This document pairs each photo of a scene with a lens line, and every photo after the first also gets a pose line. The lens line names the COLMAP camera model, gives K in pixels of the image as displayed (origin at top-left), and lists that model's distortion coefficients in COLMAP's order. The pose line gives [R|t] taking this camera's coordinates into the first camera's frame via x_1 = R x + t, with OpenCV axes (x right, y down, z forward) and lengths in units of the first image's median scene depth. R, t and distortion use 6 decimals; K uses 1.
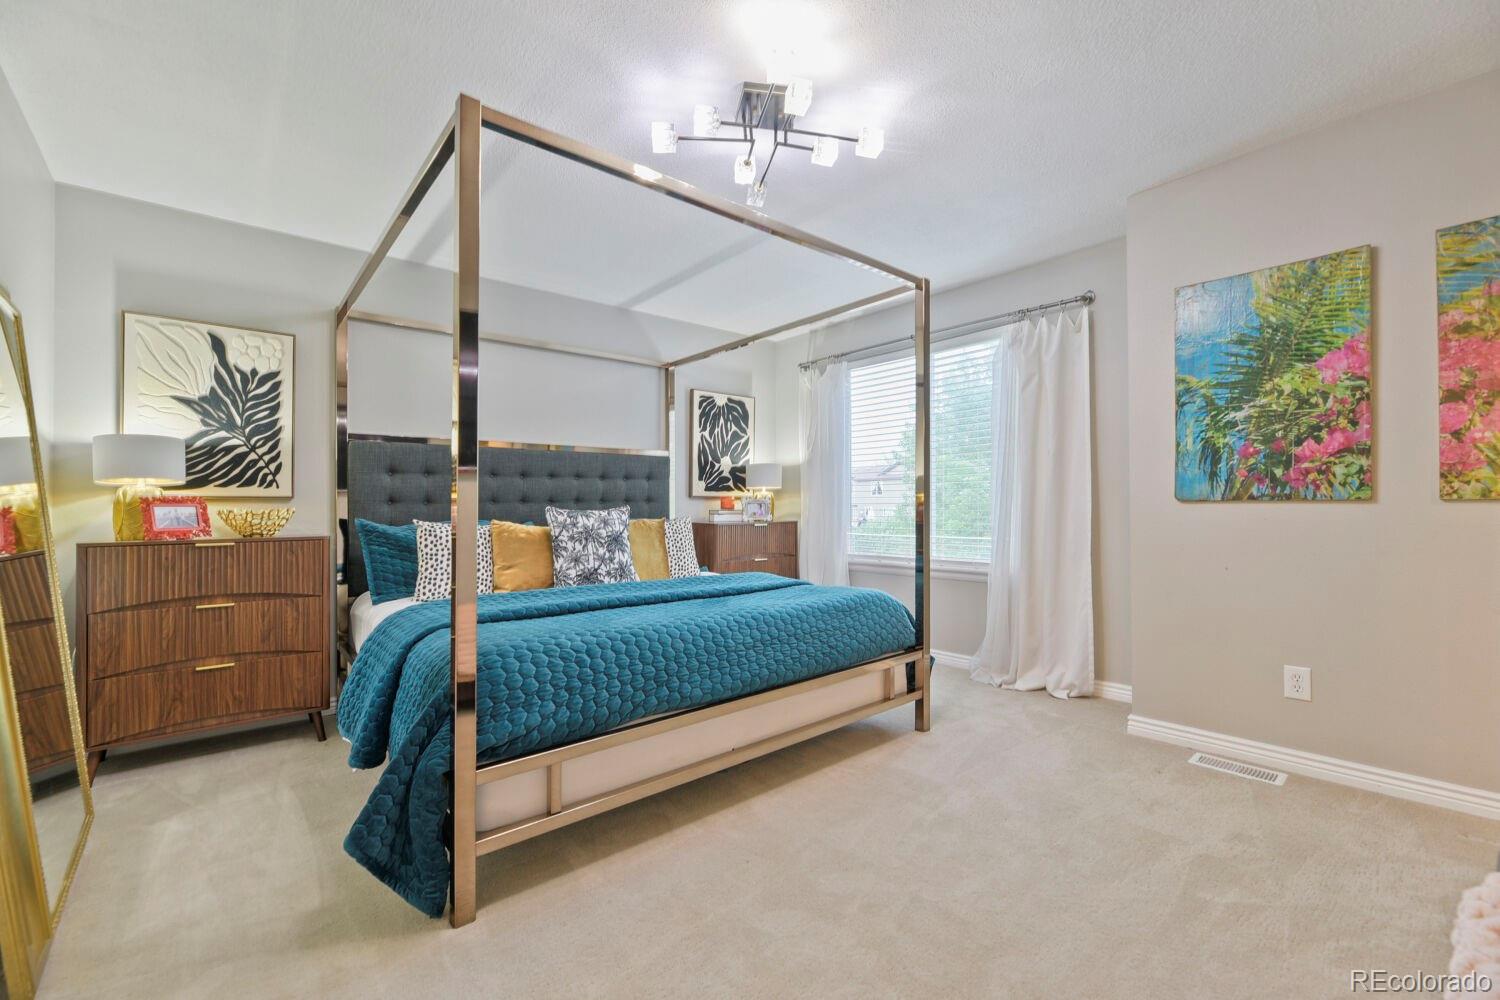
lens RADIAL K [[626.2, 0, 749.5], [0, 626.2, 514.8], [0, 0, 1]] dist [-0.006294, -0.000738]
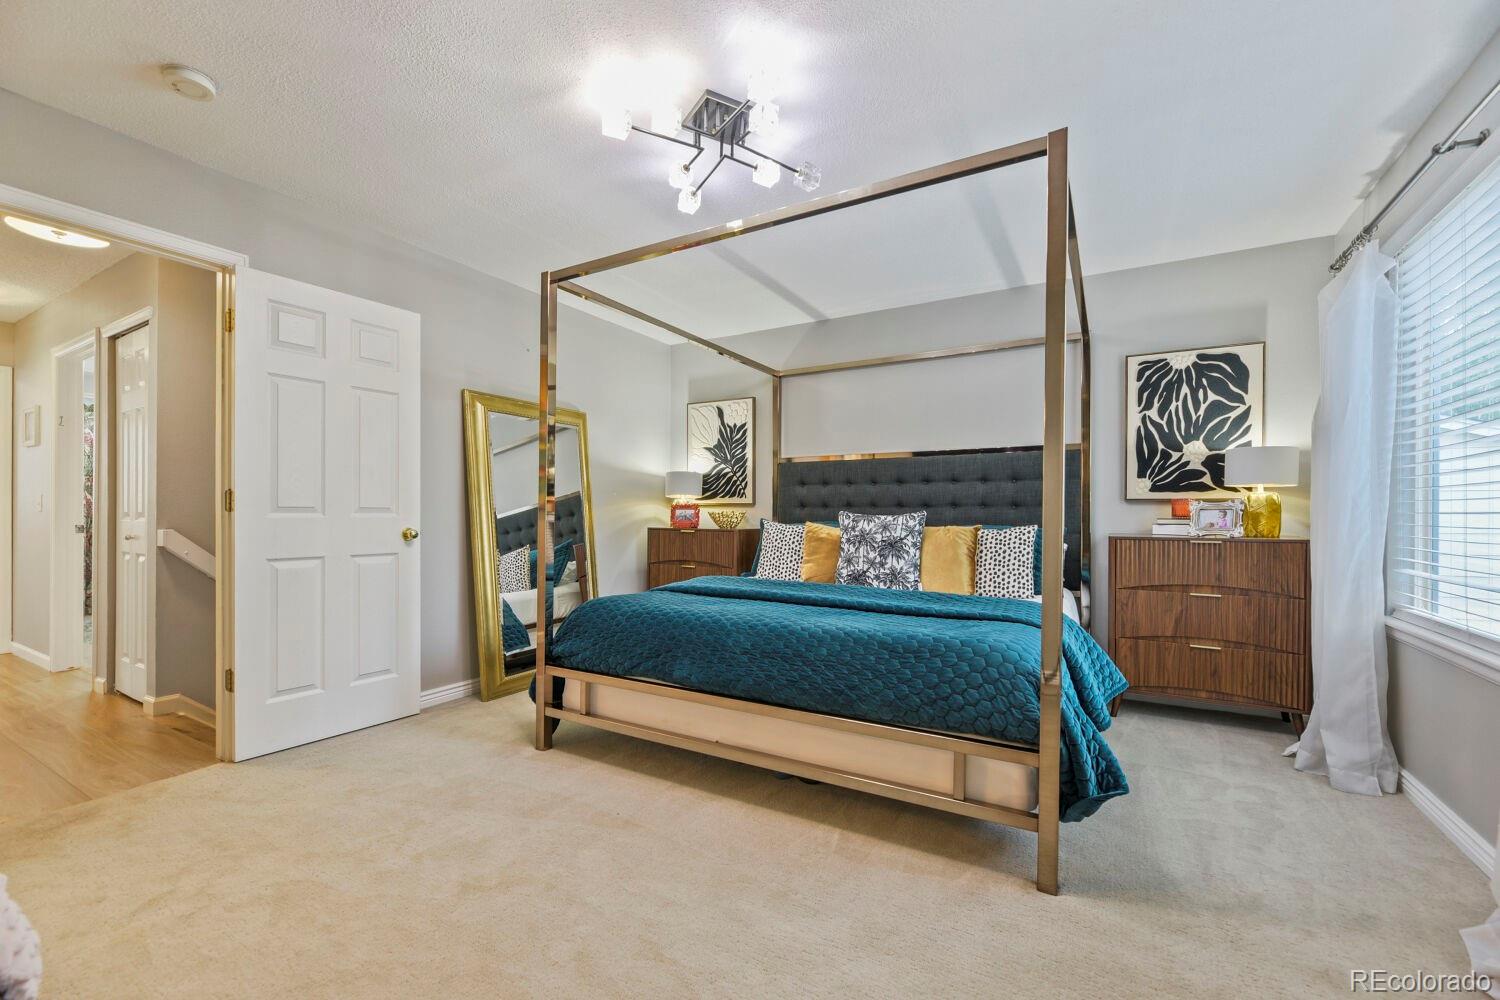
lens RADIAL K [[626.2, 0, 748.7], [0, 626.2, 503.9], [0, 0, 1]] dist [-0.006294, -0.000738]
pose [[0.319824, -0.002754, -0.947473, 0.680517], [-0.018416, 0.999789, -0.009122, -0.013056], [0.947298, 0.020367, 0.319706, 0.480322]]
